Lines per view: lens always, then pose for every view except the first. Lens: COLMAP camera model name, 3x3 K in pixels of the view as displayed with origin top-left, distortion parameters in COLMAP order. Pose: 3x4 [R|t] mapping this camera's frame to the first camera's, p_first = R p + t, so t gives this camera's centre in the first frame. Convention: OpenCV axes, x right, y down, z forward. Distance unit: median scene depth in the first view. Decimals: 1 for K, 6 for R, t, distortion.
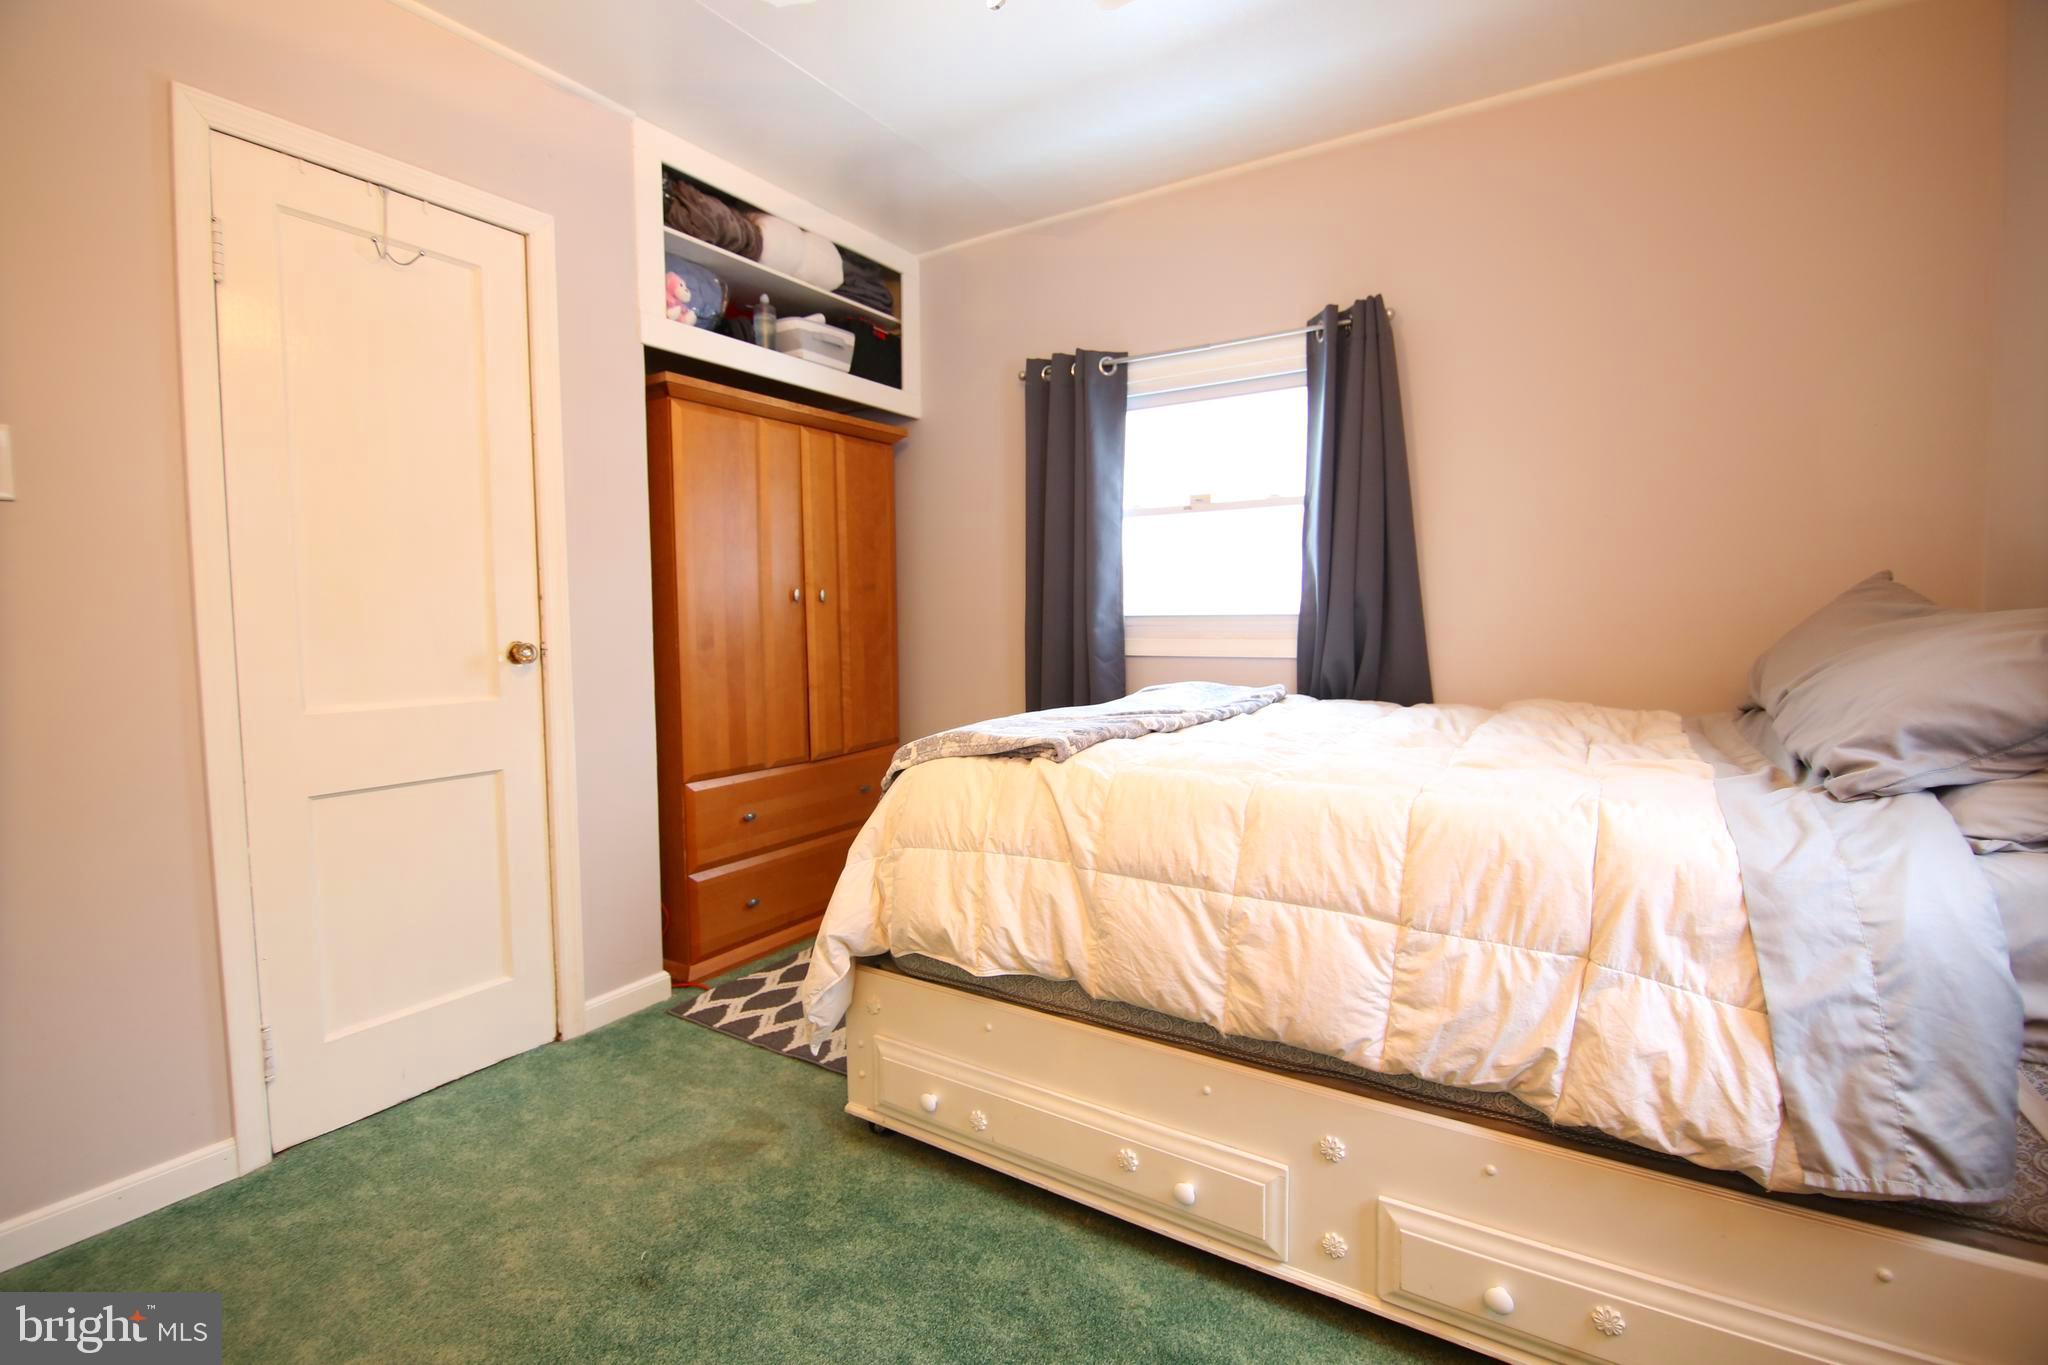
lens RADIAL K [[910.7, 0, 1022.6], [0, 910.7, 679.6], [0, 0, 1]] dist [-0.002979, -0.009937]
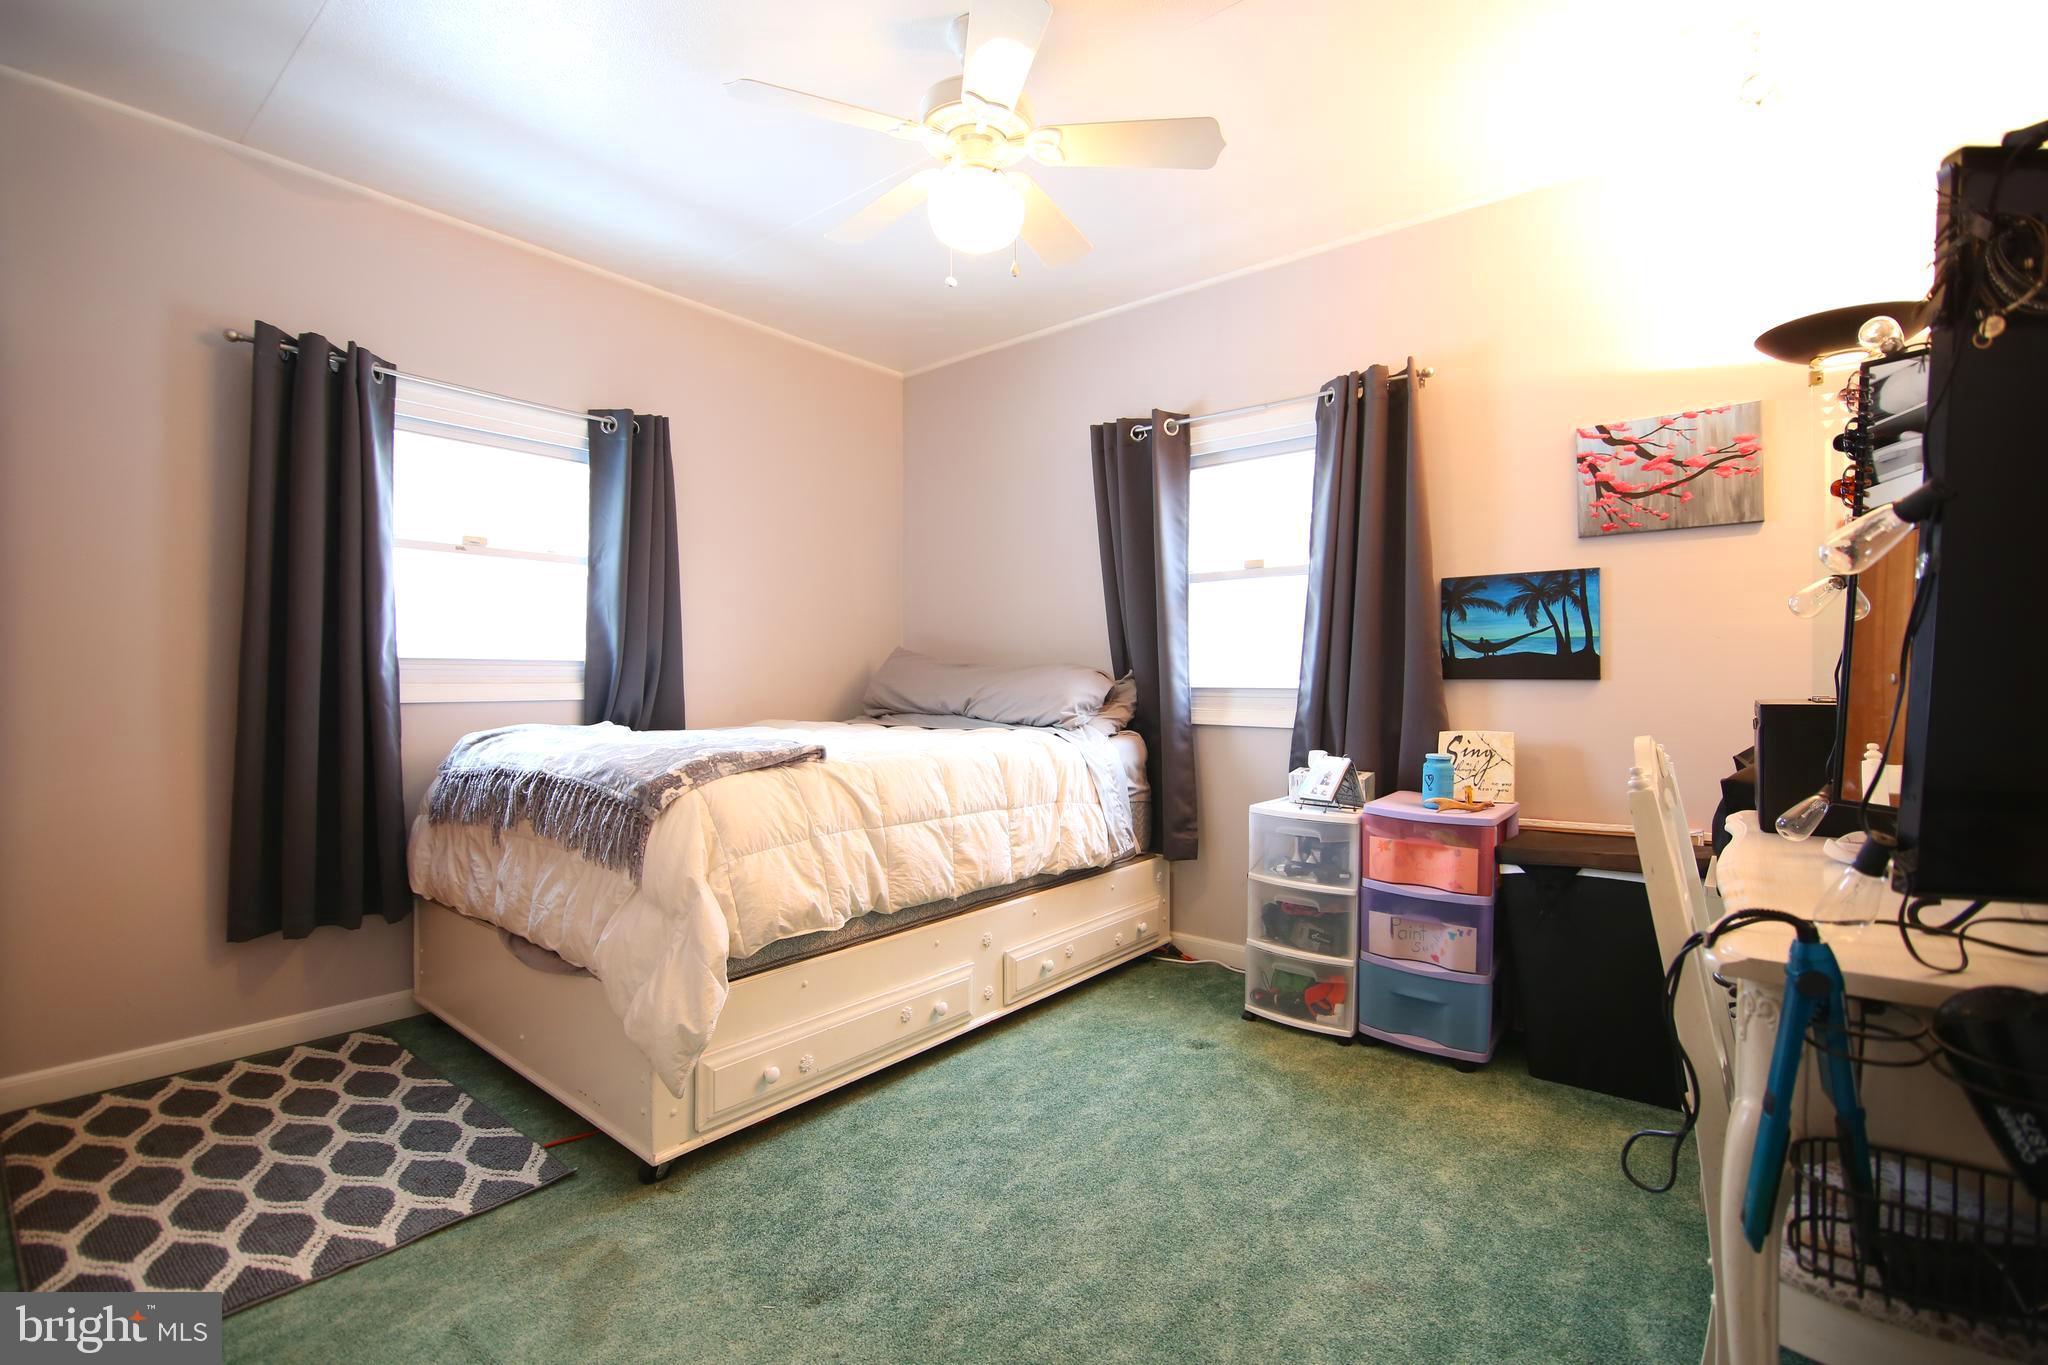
lens RADIAL K [[910.7, 0, 1022.6], [0, 910.7, 679.6], [0, 0, 1]] dist [-0.002979, -0.009937]
pose [[0.125207, 0.005859, 0.992113, -1.385345], [0.066215, 0.997704, -0.014248, 0.007666], [-0.989919, 0.067477, 0.124532, 0.592185]]
